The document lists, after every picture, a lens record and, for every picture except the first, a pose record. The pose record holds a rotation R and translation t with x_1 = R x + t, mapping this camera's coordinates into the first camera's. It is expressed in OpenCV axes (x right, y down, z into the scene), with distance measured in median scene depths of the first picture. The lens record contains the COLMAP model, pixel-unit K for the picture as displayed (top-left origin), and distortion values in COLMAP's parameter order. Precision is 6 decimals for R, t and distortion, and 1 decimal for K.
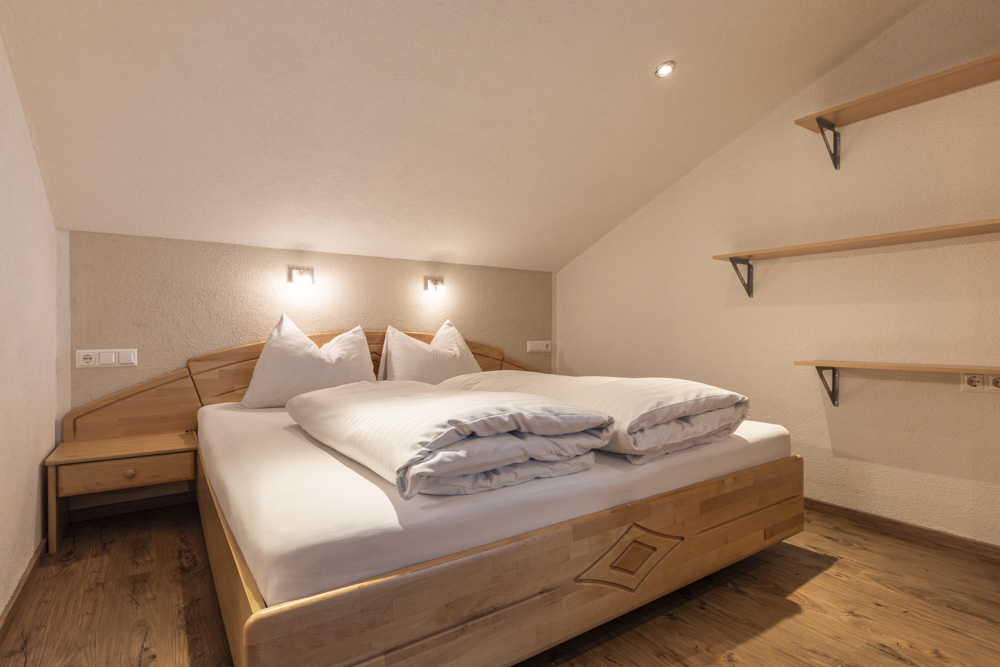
lens RADIAL K [[523.3, 0, 522.2], [0, 523.3, 335.0], [0, 0, 1]] dist [0.001805, 0.000041]
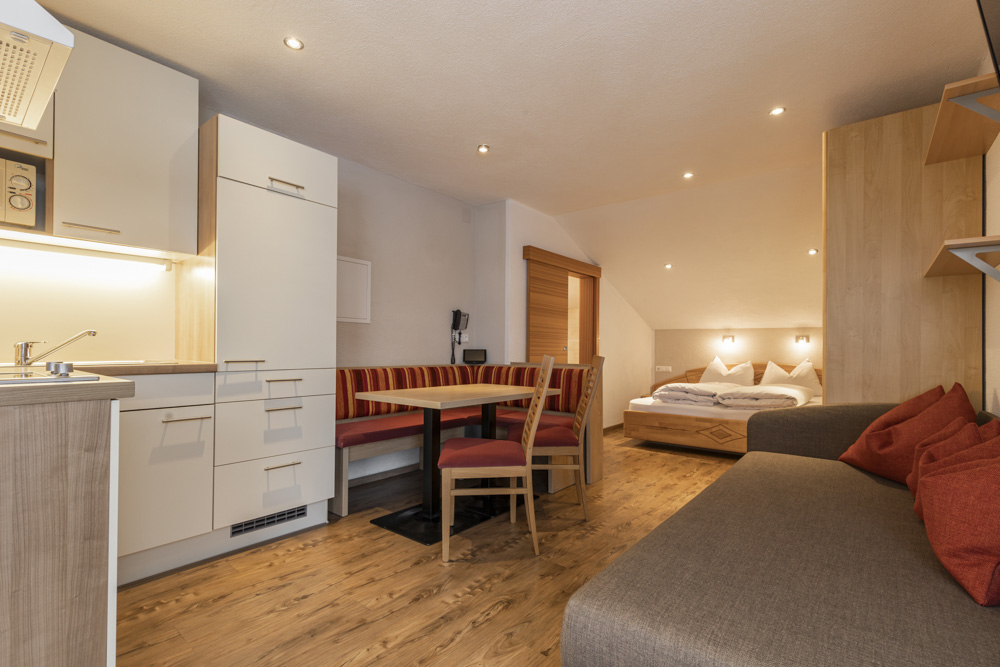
lens RADIAL K [[460.1, 0, 477.6], [0, 460.1, 346.3], [0, 0, 1]] dist [0.000432, -0.000062]
pose [[0.240417, 0.002714, -0.970666, 1.536459], [-0.016340, 0.999866, -0.001252, -0.066821], [0.970532, 0.016162, 0.240429, -0.712997]]
